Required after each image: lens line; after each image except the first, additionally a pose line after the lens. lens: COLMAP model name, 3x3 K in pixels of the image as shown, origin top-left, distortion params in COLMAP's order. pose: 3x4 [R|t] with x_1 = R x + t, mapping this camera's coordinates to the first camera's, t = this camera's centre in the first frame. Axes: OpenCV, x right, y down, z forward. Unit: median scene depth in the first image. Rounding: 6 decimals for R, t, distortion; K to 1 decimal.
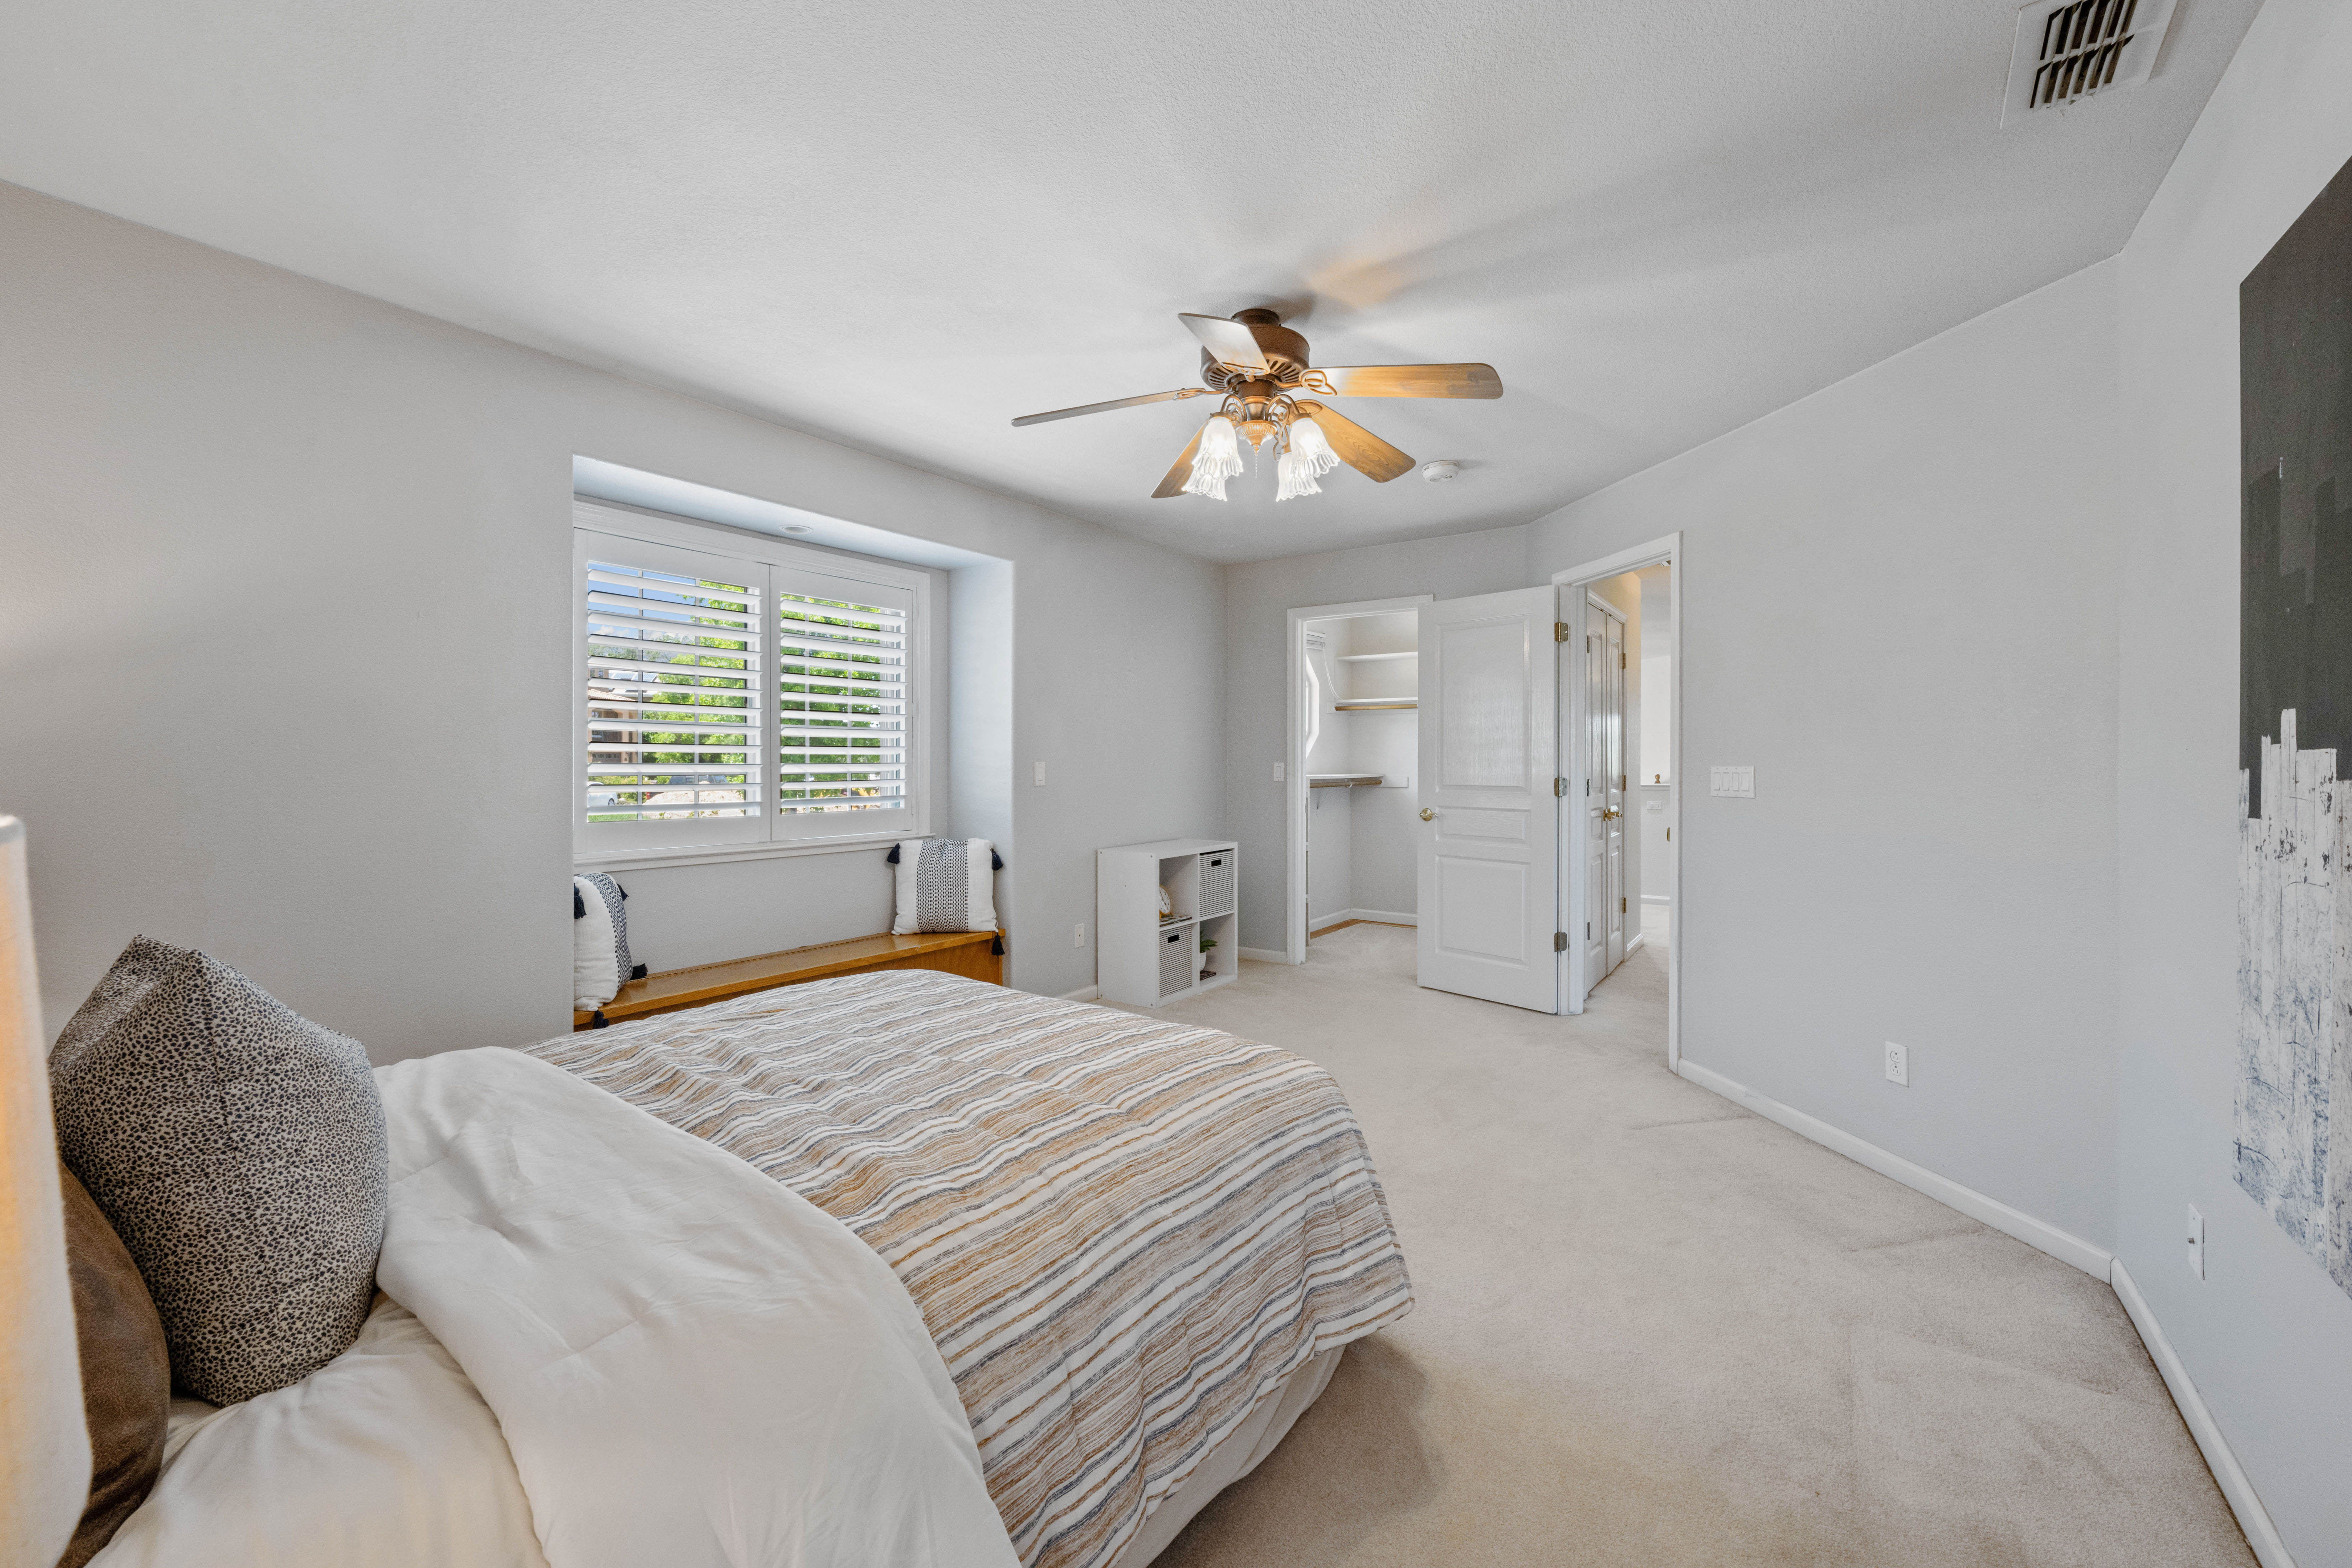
lens RADIAL K [[925.2, 0, 1177.5], [0, 925.2, 763.6], [0, 0, 1]] dist [0.000381, -0.000186]
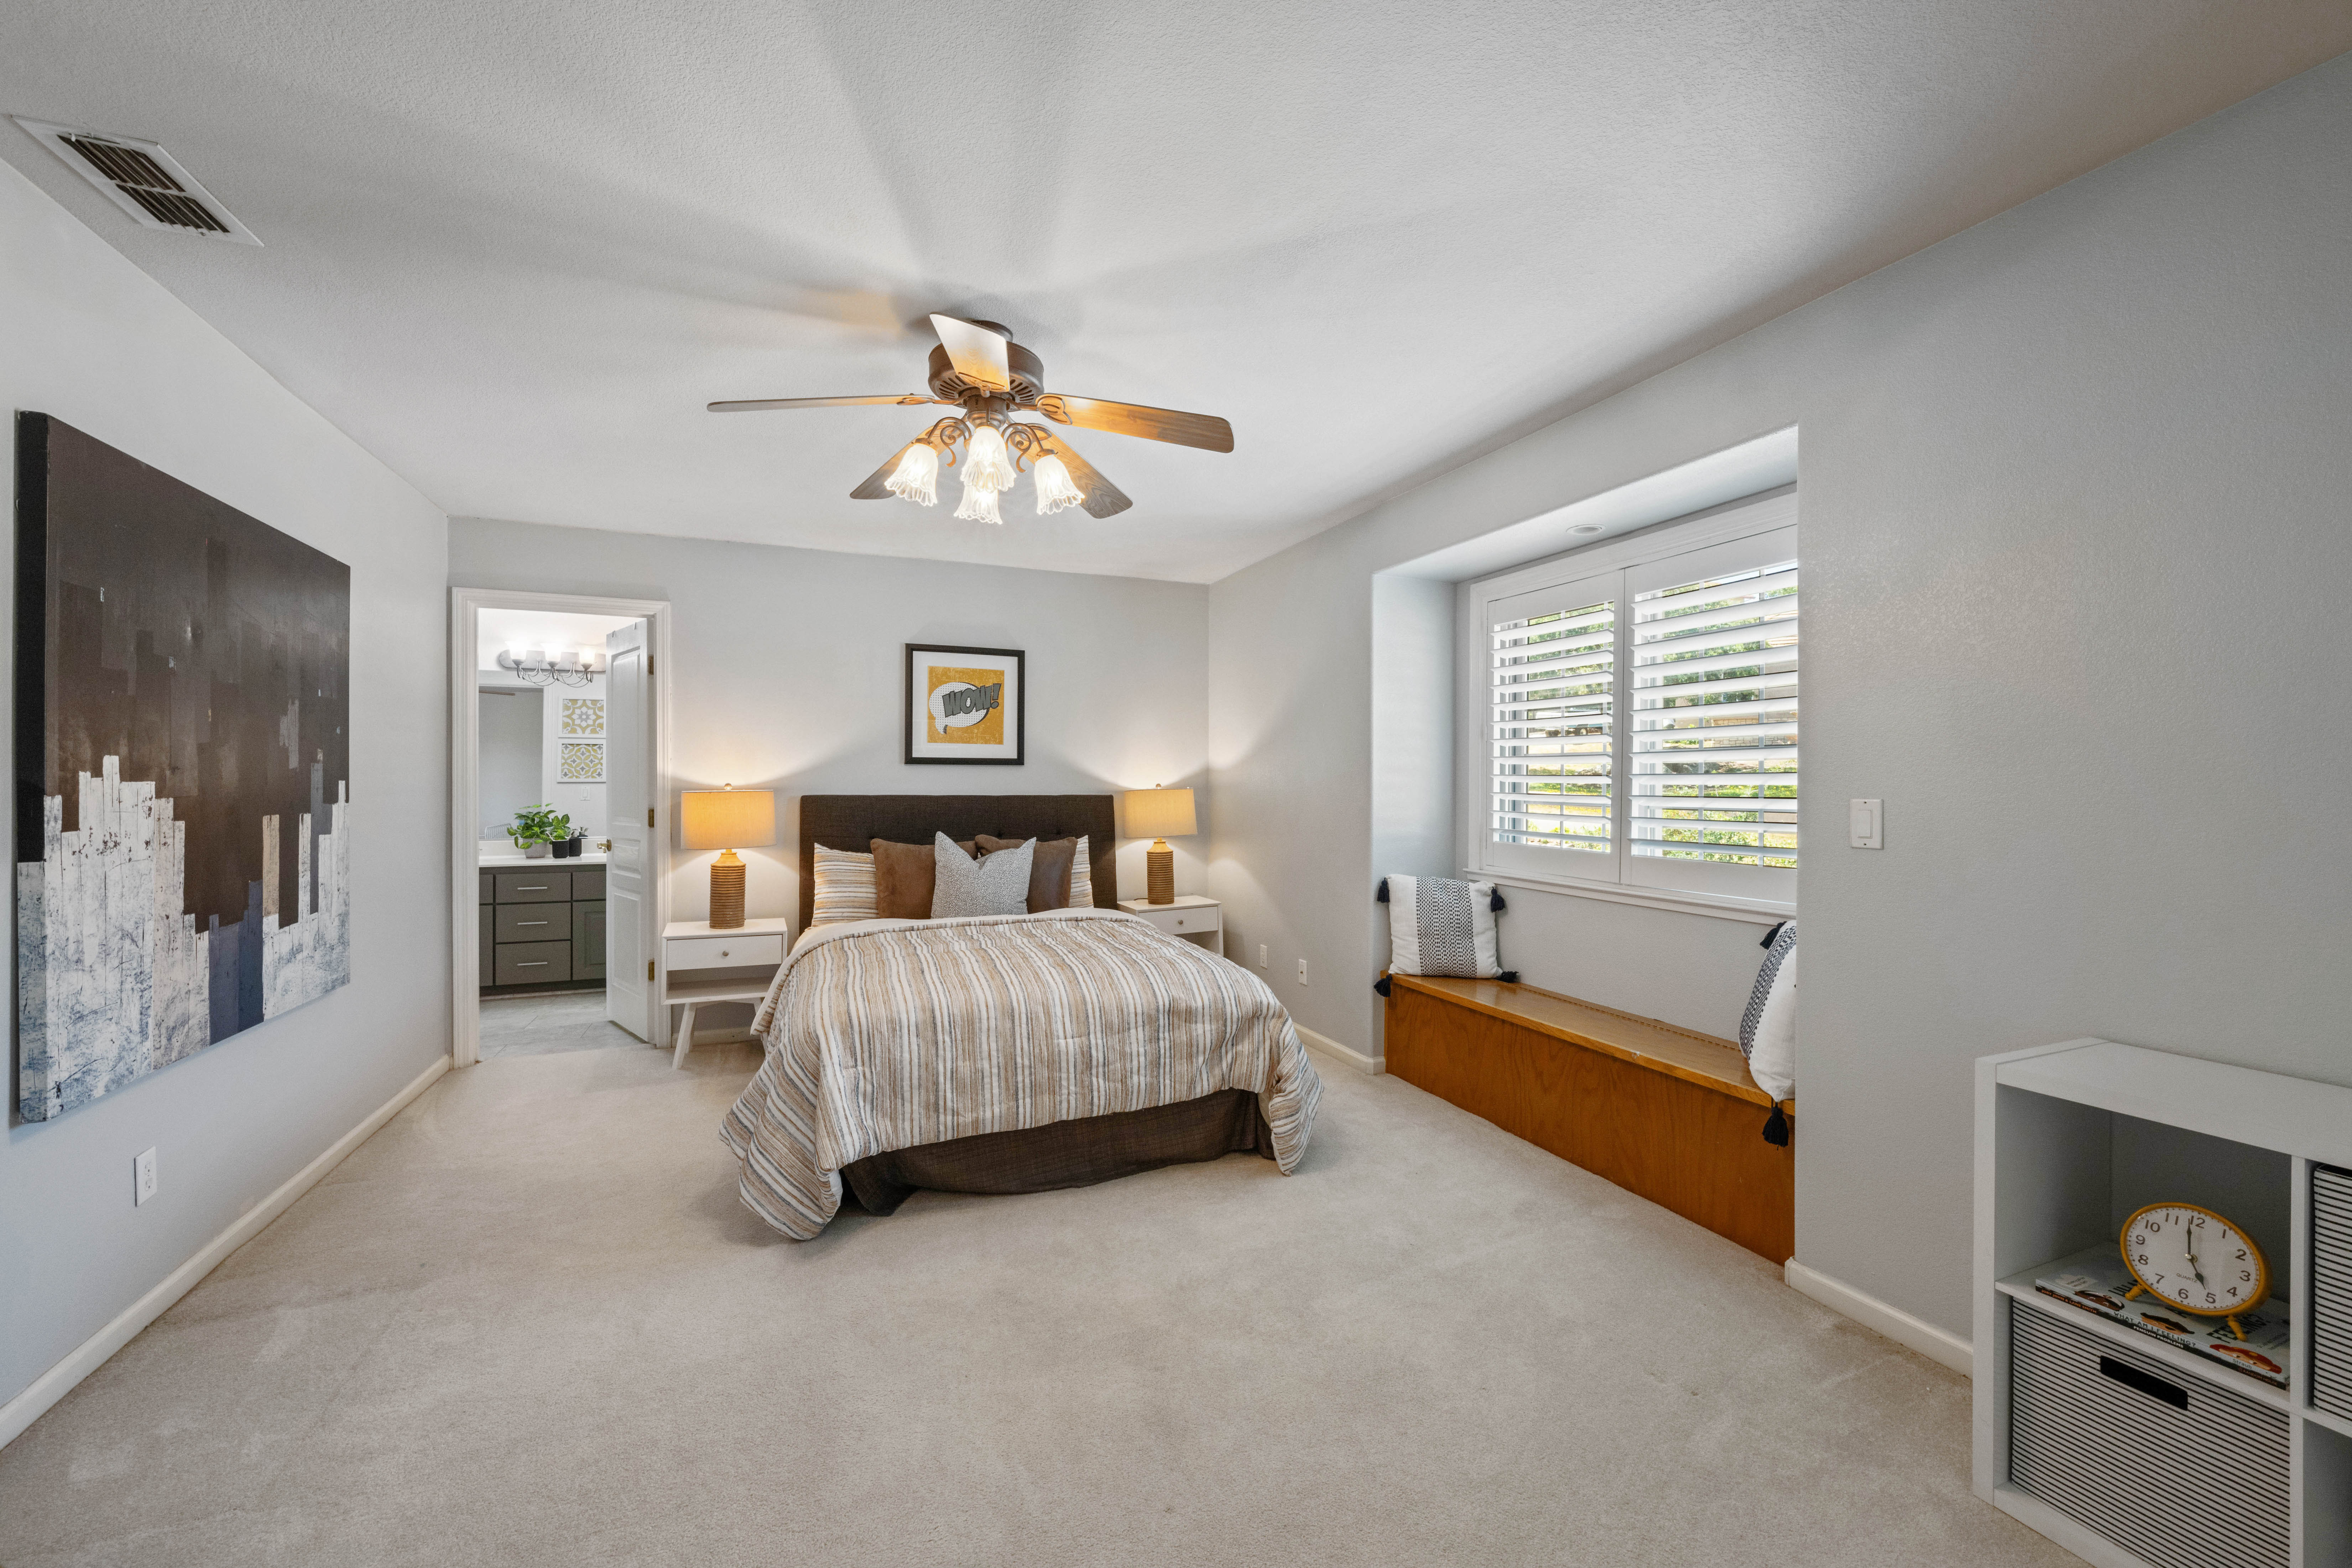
lens RADIAL K [[925.2, 0, 1181.3], [0, 925.2, 786.6], [0, 0, 1]] dist [0.000381, -0.000186]
pose [[-0.515780, 0.000385, -0.856721, 1.545057], [-0.008311, 0.999951, 0.005453, -0.029073], [0.856681, 0.009933, -0.515751, 3.220394]]
